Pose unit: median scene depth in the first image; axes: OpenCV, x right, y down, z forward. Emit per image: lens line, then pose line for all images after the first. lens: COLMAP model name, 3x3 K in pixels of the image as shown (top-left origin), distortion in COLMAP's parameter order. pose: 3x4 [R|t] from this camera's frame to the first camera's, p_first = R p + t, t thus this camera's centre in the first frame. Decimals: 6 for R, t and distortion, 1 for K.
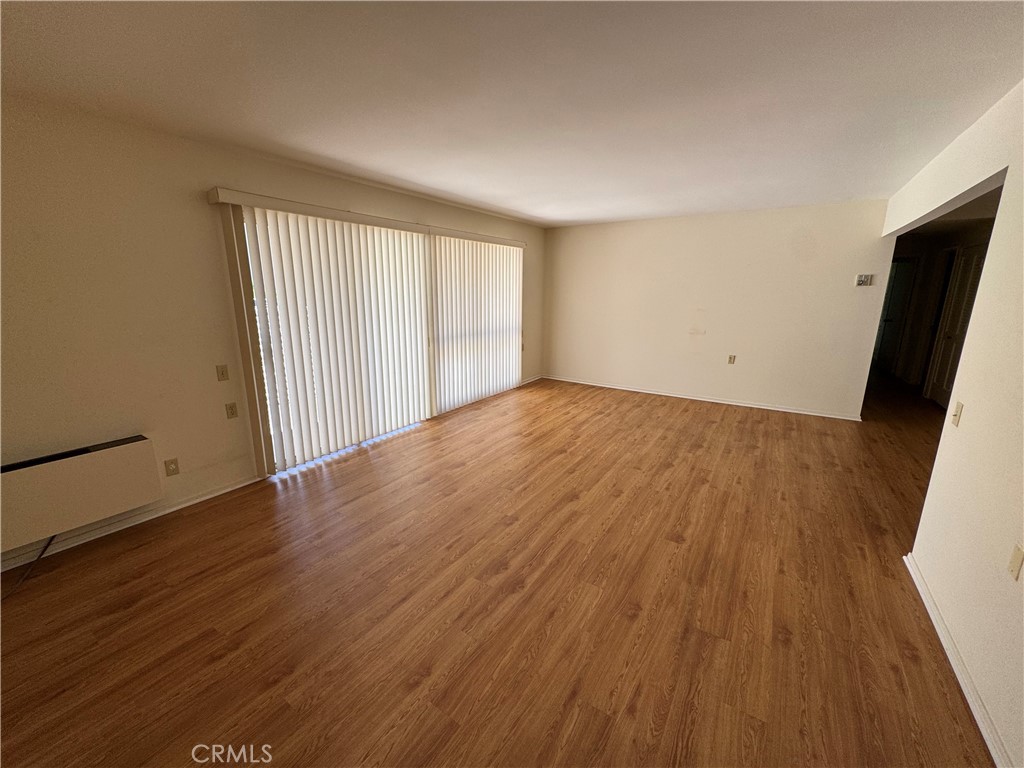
lens RADIAL K [[408.6, 0, 511.2], [0, 408.6, 380.8], [0, 0, 1]] dist [-0.000042, 0.000243]
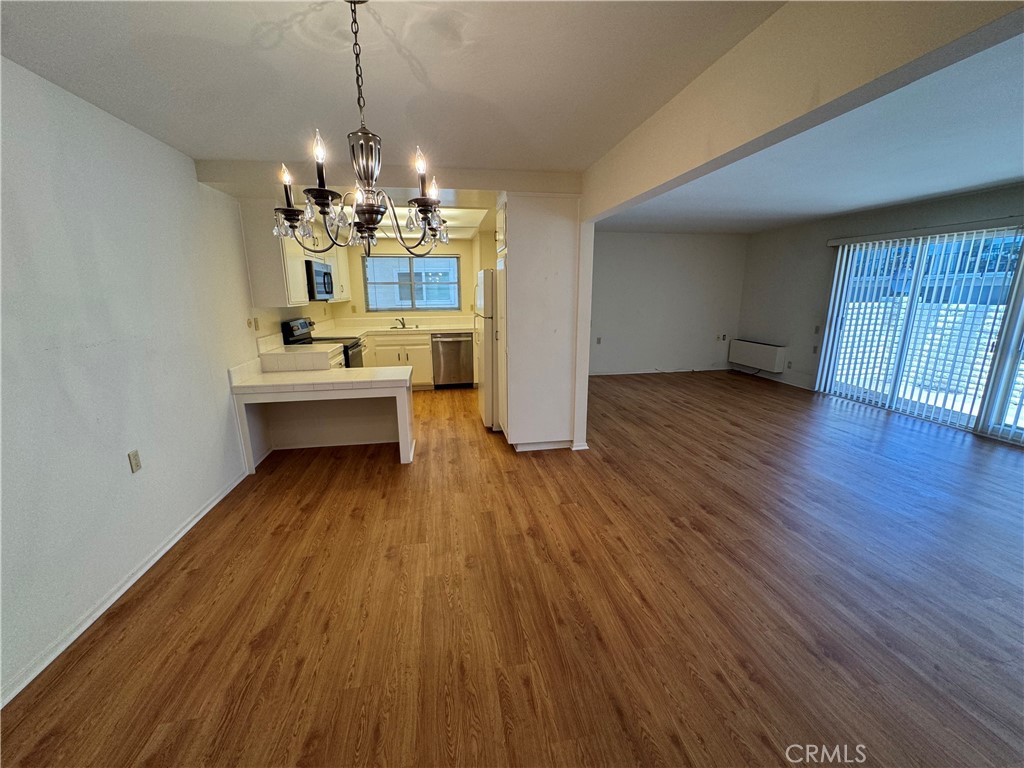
lens RADIAL K [[408.6, 0, 507.7], [0, 408.6, 381.0], [0, 0, 1]] dist [-0.000042, 0.000243]
pose [[-0.736669, 0.148046, -0.659850, 1.925214], [-0.146814, 0.917459, 0.369749, -0.332822], [0.660125, 0.369258, -0.654128, 1.505129]]
